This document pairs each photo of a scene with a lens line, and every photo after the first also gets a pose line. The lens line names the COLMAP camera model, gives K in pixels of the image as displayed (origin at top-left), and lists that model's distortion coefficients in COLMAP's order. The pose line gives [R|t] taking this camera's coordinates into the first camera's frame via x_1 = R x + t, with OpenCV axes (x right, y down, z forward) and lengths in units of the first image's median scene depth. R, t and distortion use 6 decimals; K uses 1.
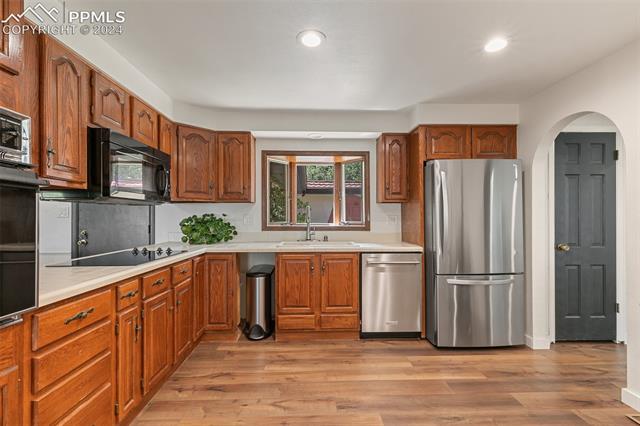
lens RADIAL K [[285.9, 0, 319.7], [0, 285.9, 215.4], [0, 0, 1]] dist [0.003480, 0.000149]
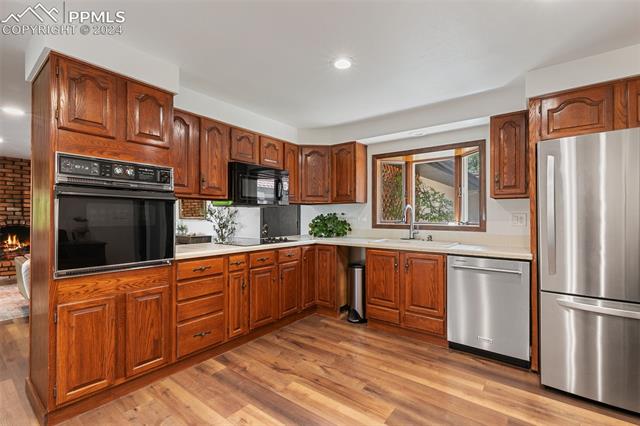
lens RADIAL K [[285.9, 0, 319.7], [0, 285.9, 215.4], [0, 0, 1]] dist [0.003480, 0.000149]
pose [[0.773038, -0.000126, -0.634360, 0.415171], [0.002607, 0.999992, 0.002979, 0.000571], [0.634355, -0.003956, 0.773032, 0.024965]]
